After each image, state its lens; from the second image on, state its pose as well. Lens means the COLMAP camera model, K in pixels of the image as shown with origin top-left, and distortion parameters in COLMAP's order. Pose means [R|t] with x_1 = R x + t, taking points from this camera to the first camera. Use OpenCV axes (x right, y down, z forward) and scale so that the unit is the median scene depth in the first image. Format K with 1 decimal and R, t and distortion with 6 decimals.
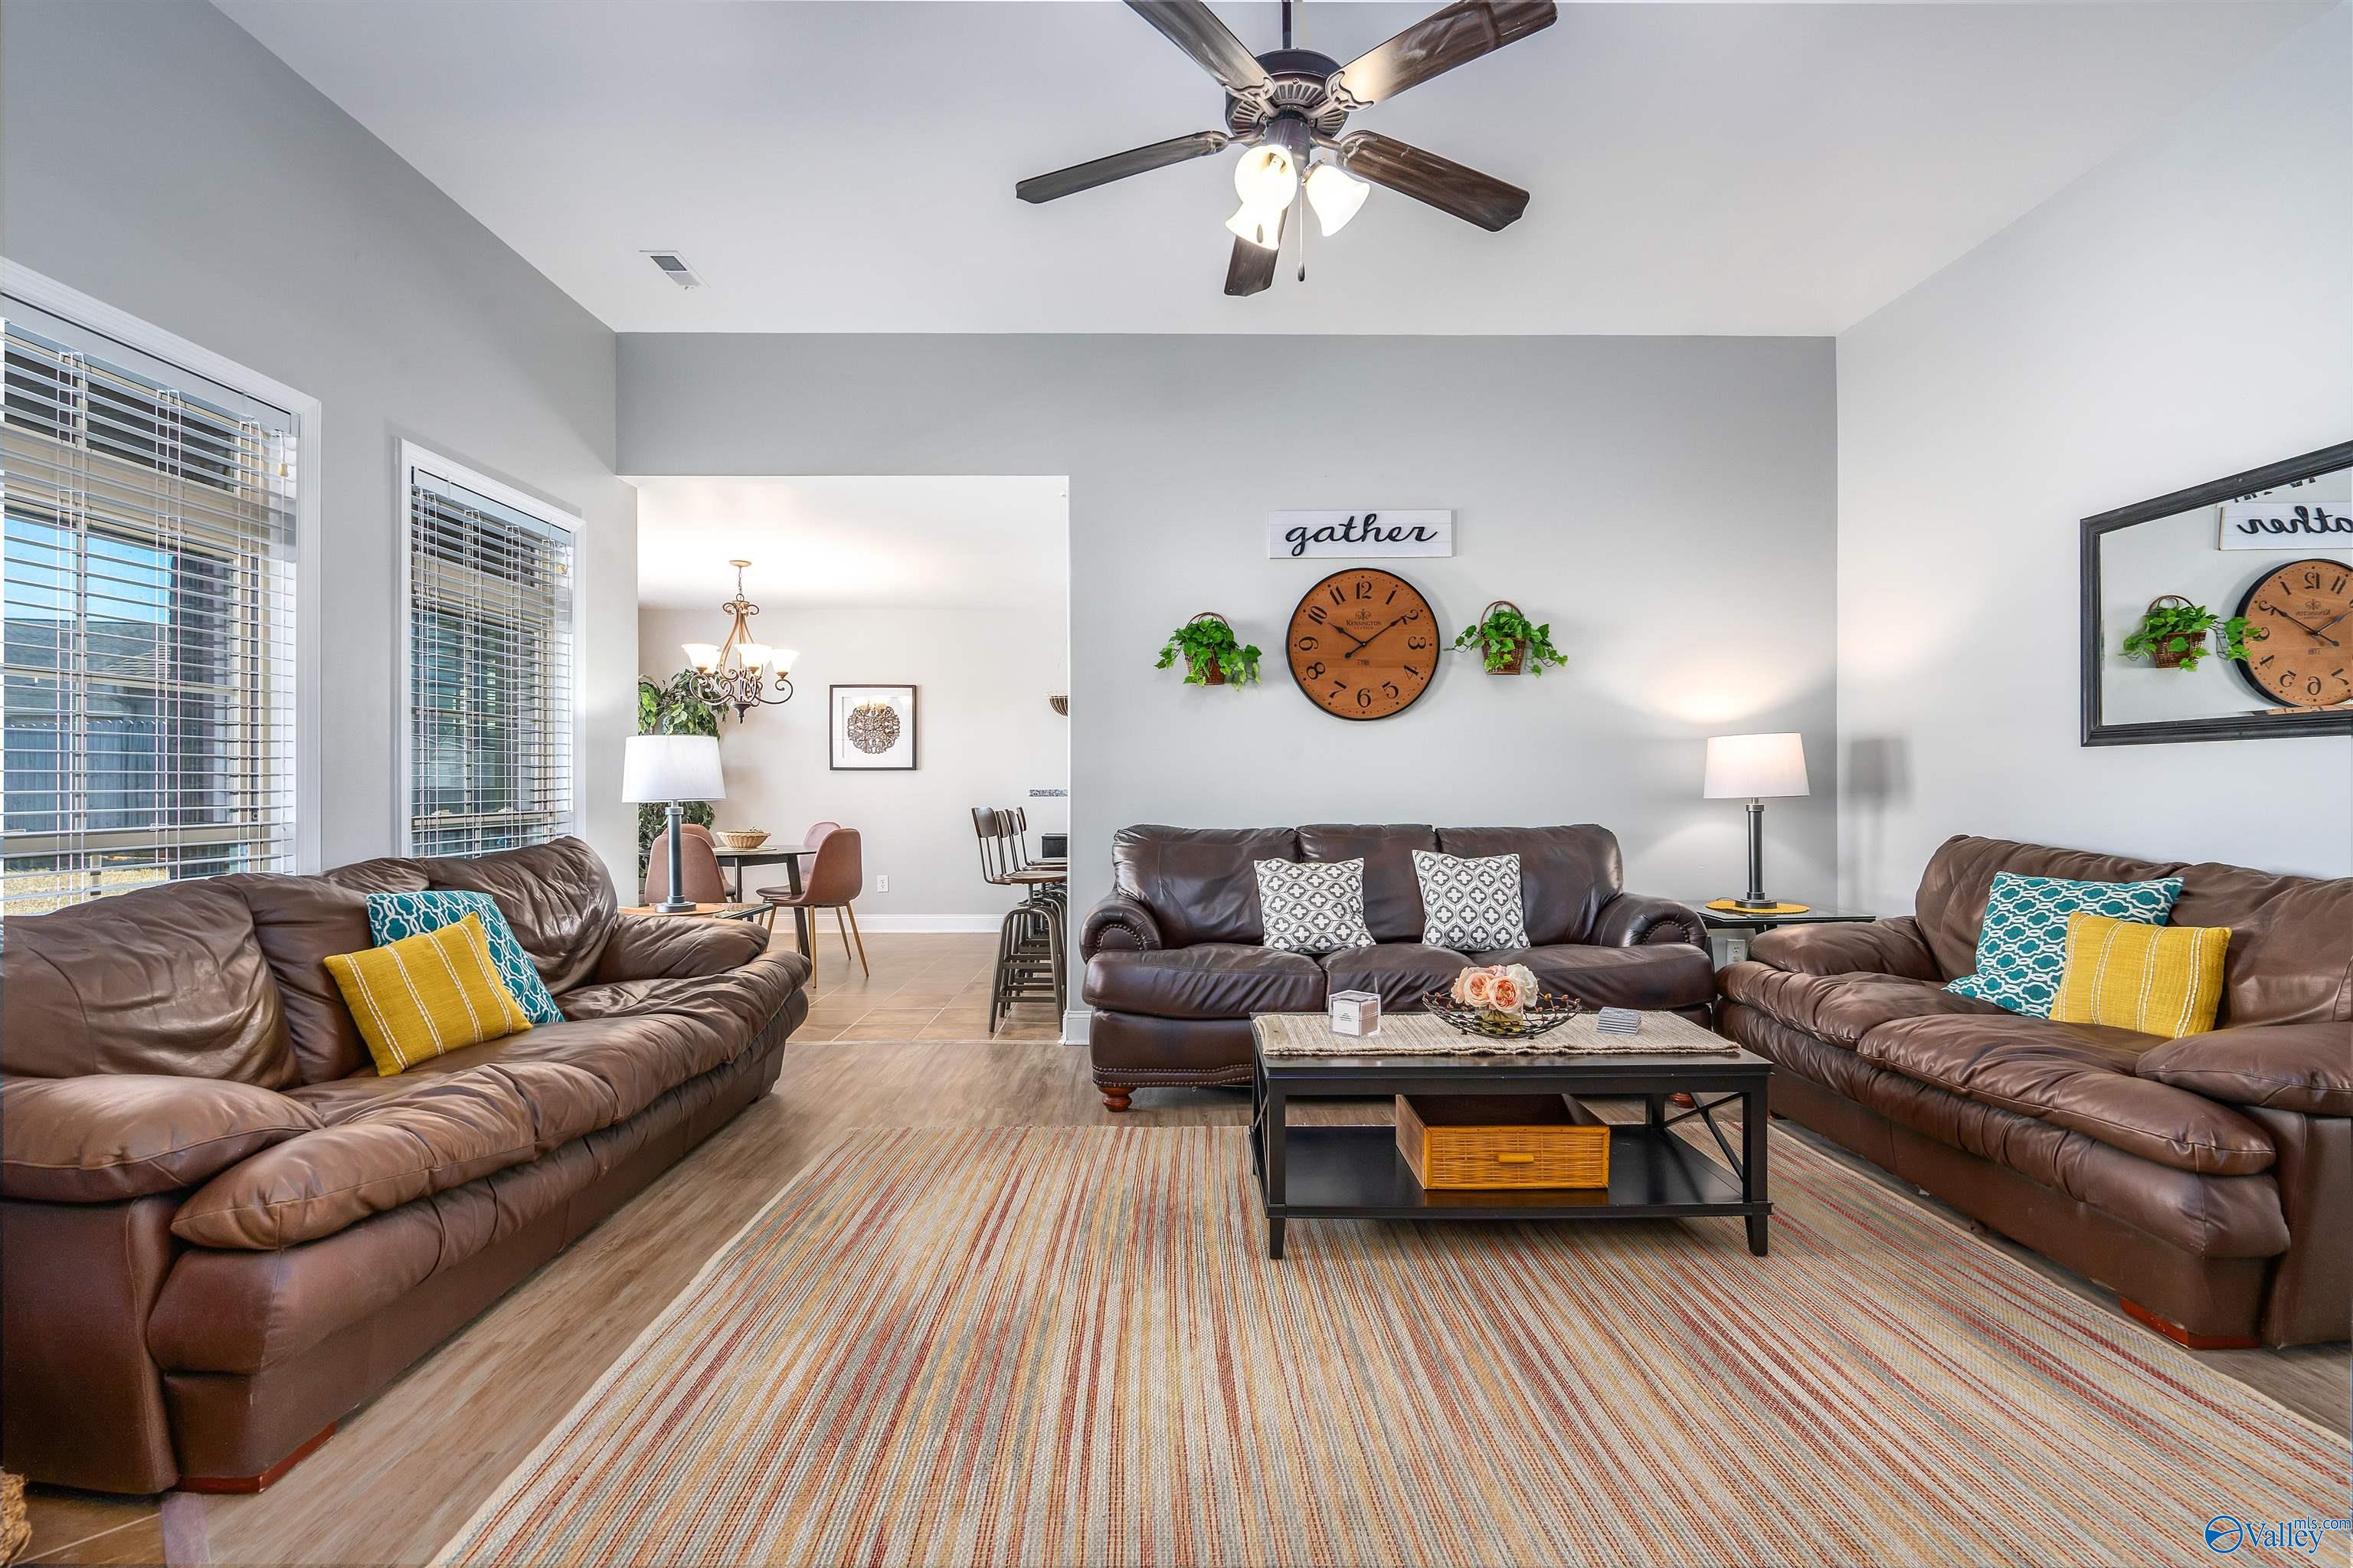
lens RADIAL K [[1038.2, 0, 1176.5], [0, 1038.2, 784.0], [0, 0, 1]] dist [-0.007448, 0.000689]
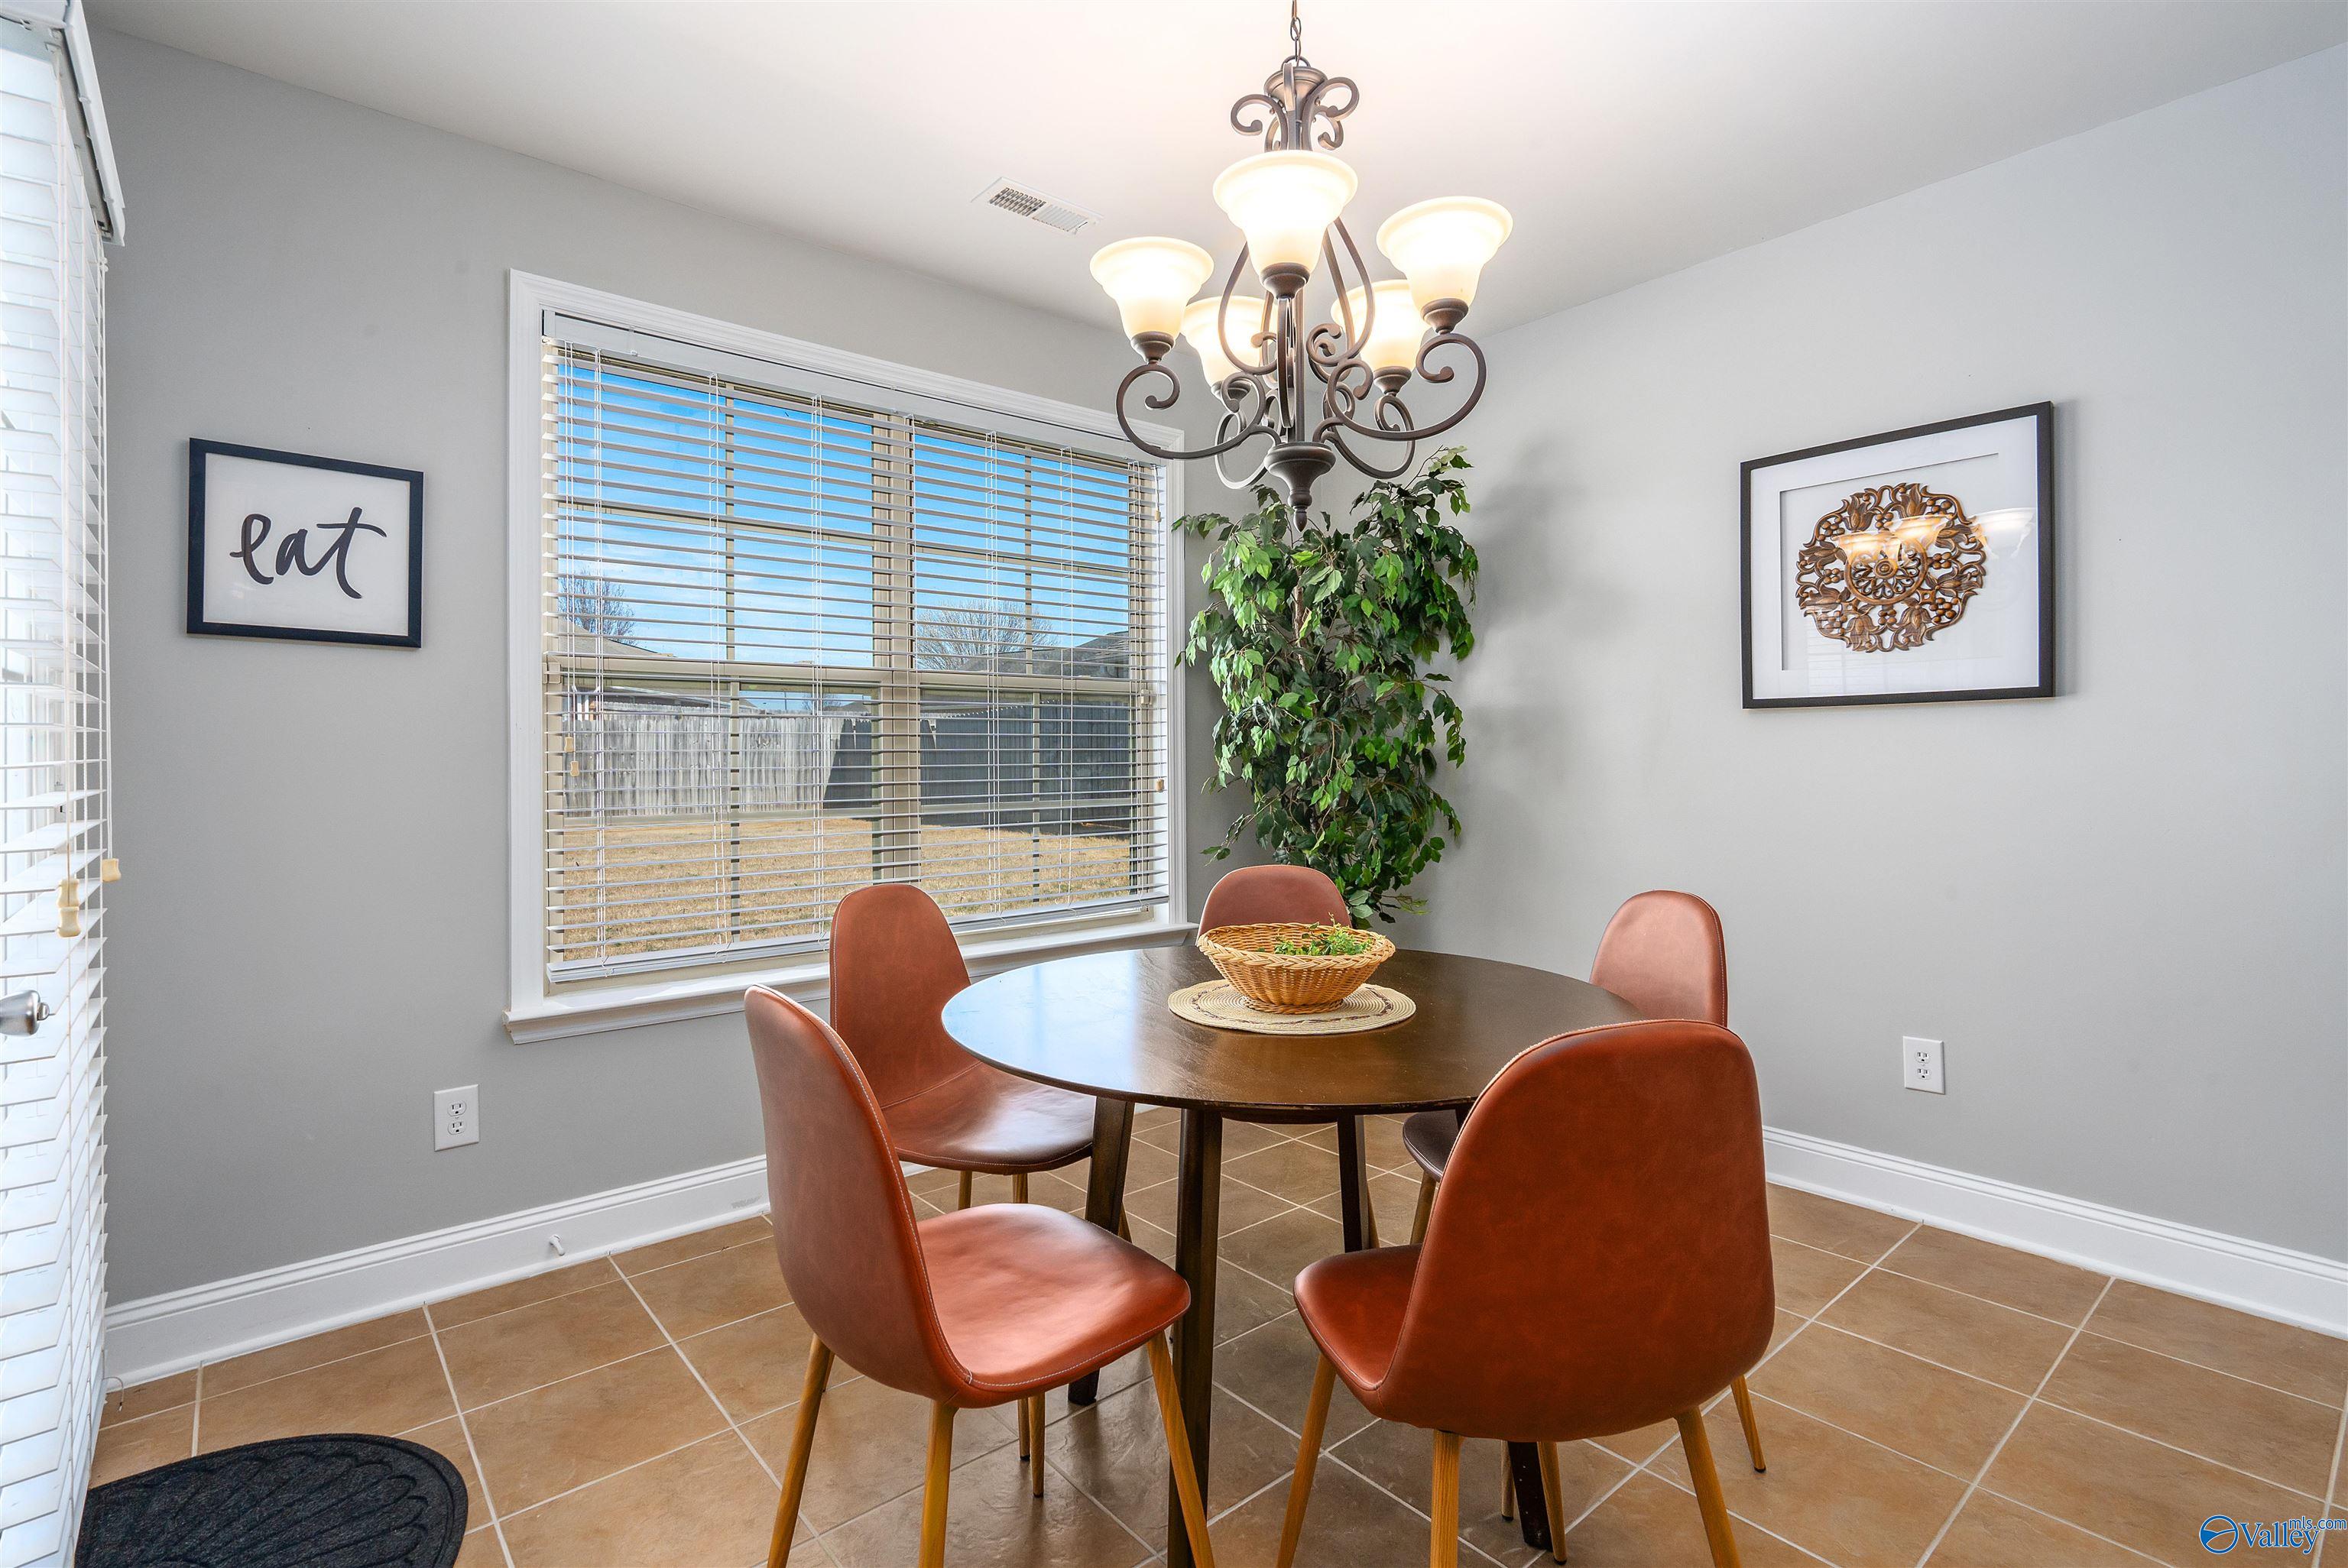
lens RADIAL K [[1102.2, 0, 1173.6], [0, 1102.2, 759.8], [0, 0, 1]] dist [-0.004339, 0.000891]
pose [[0.637022, -0.002624, -0.770841, -0.317330], [0.008904, 0.999953, 0.003954, 0.000841], [0.770794, -0.009382, 0.637015, 1.139176]]
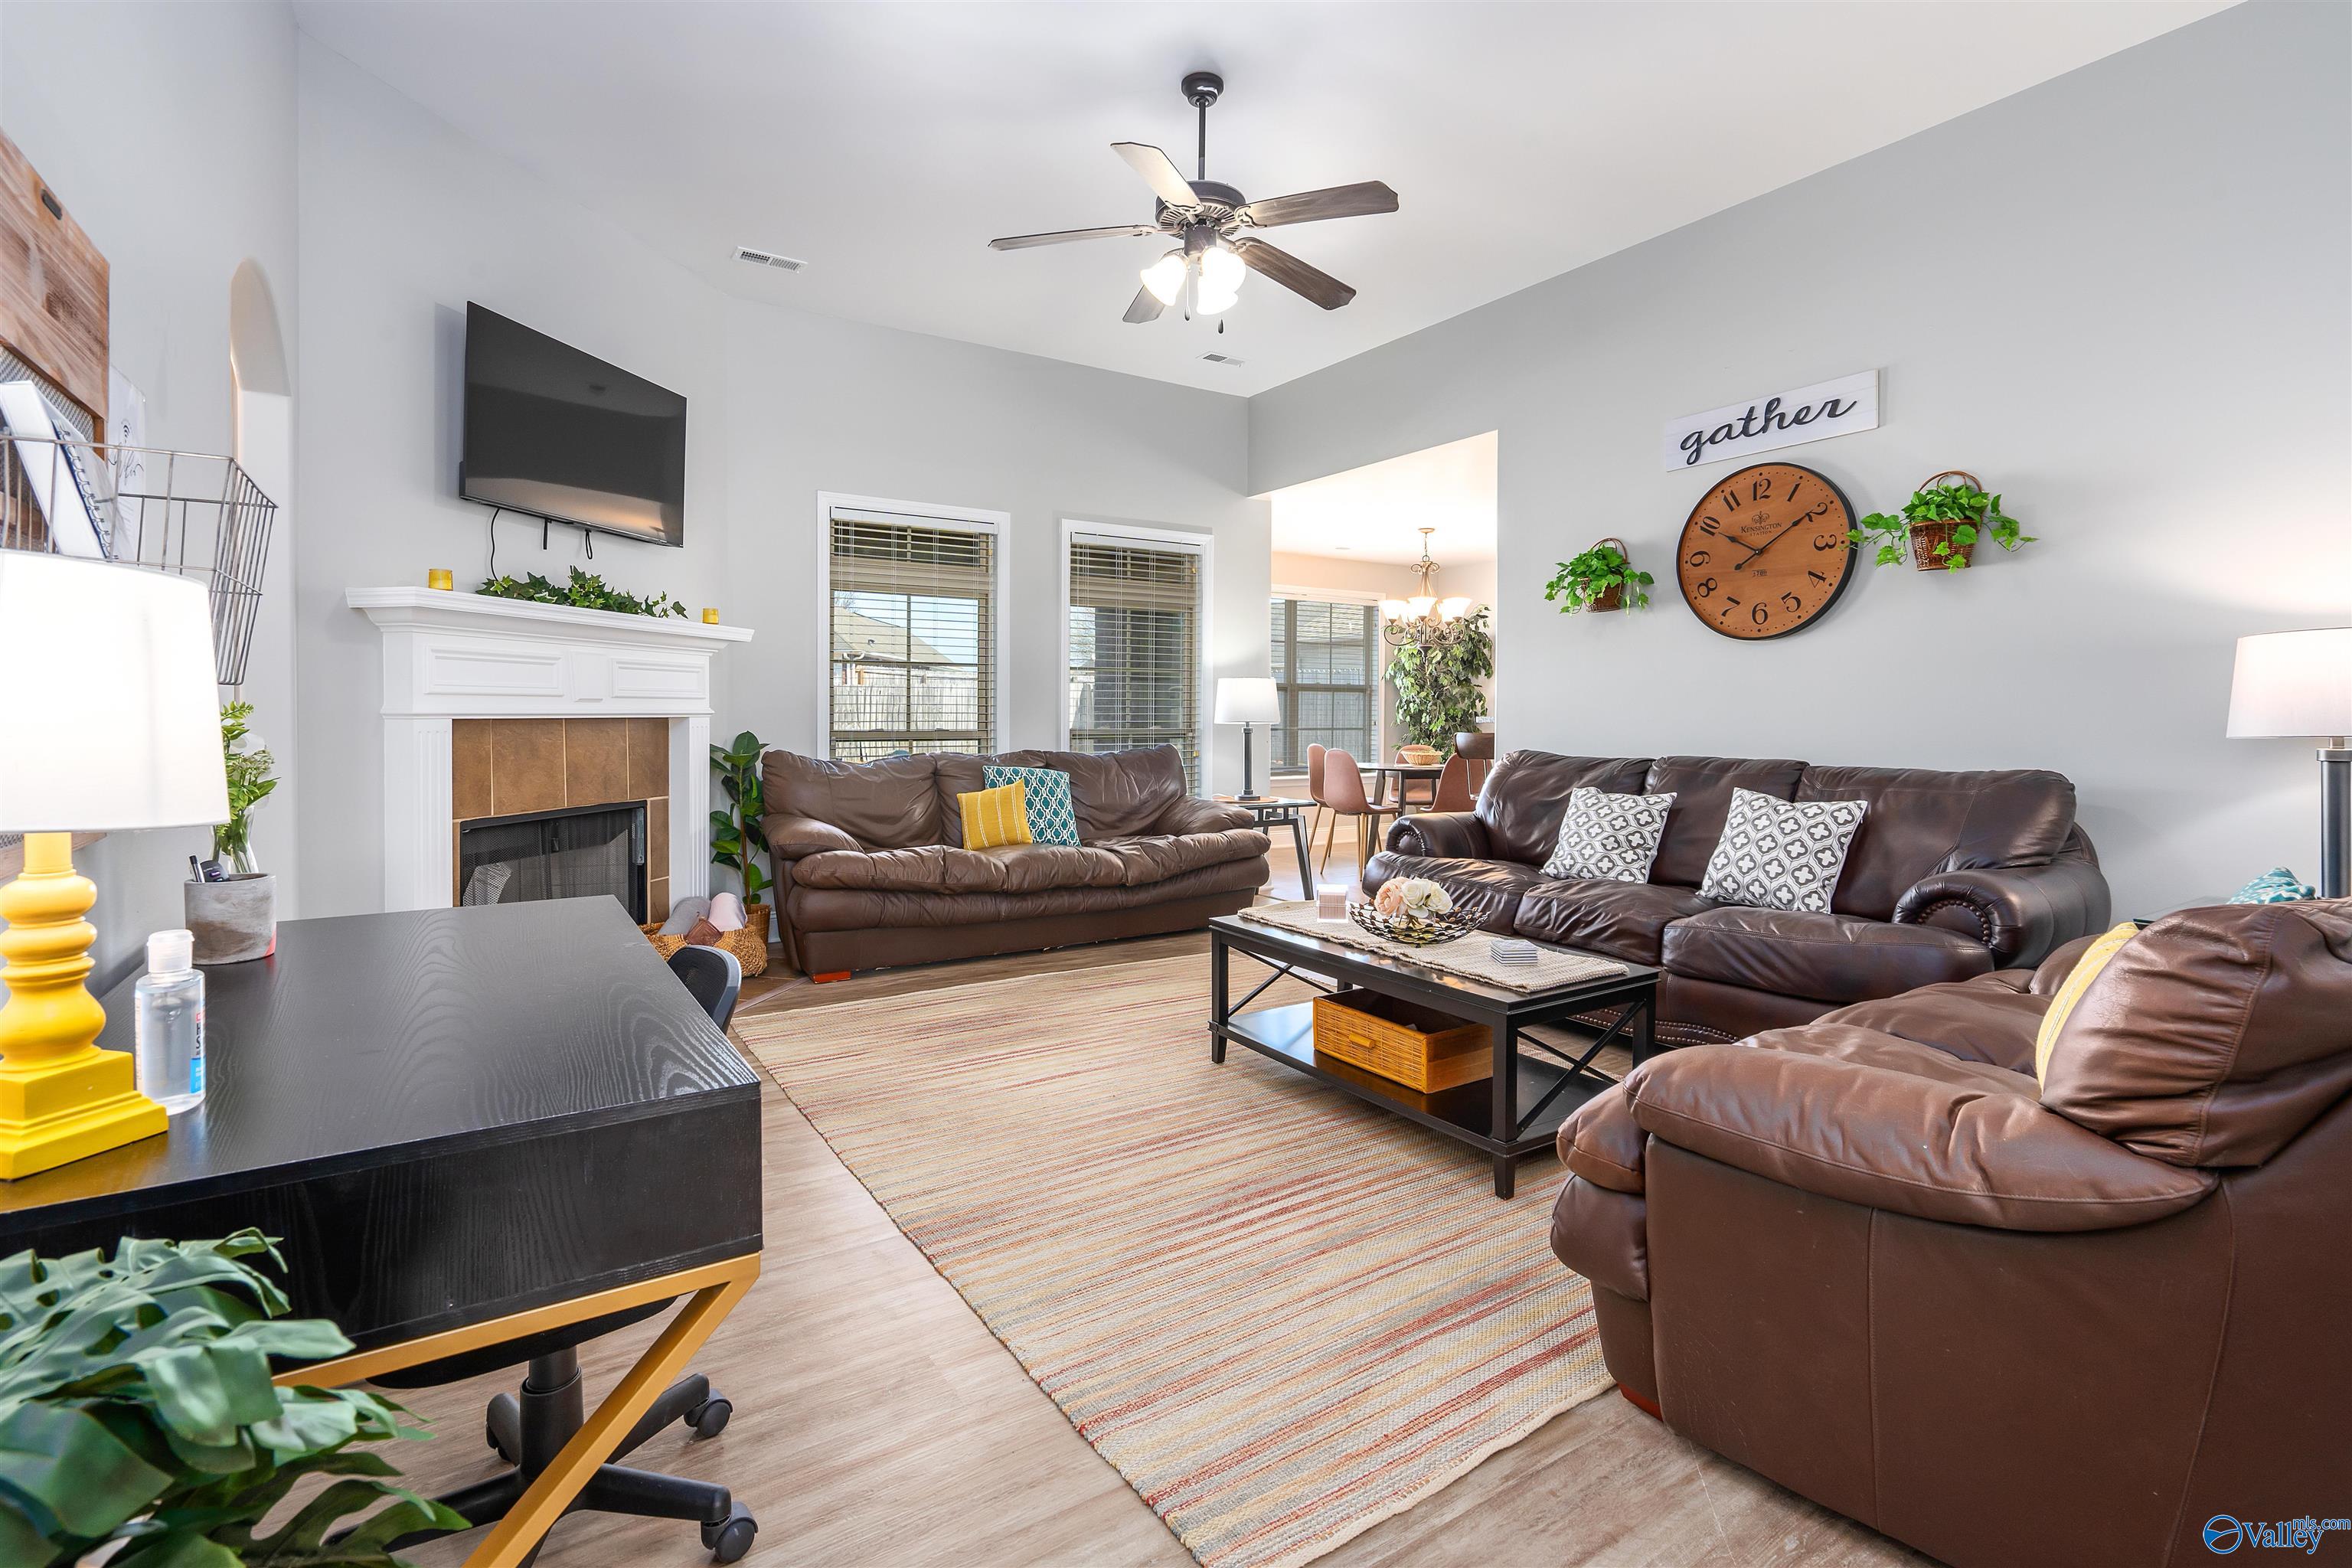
lens RADIAL K [[1086.7, 0, 1202.0], [0, 1086.7, 723.3], [0, 0, 1]] dist [-0.015678, 0.000269]
pose [[0.553875, 0.009909, -0.832541, 0.709766], [-0.002666, 0.999945, 0.010128, 0.000768], [0.832595, -0.003390, 0.553872, 0.114787]]
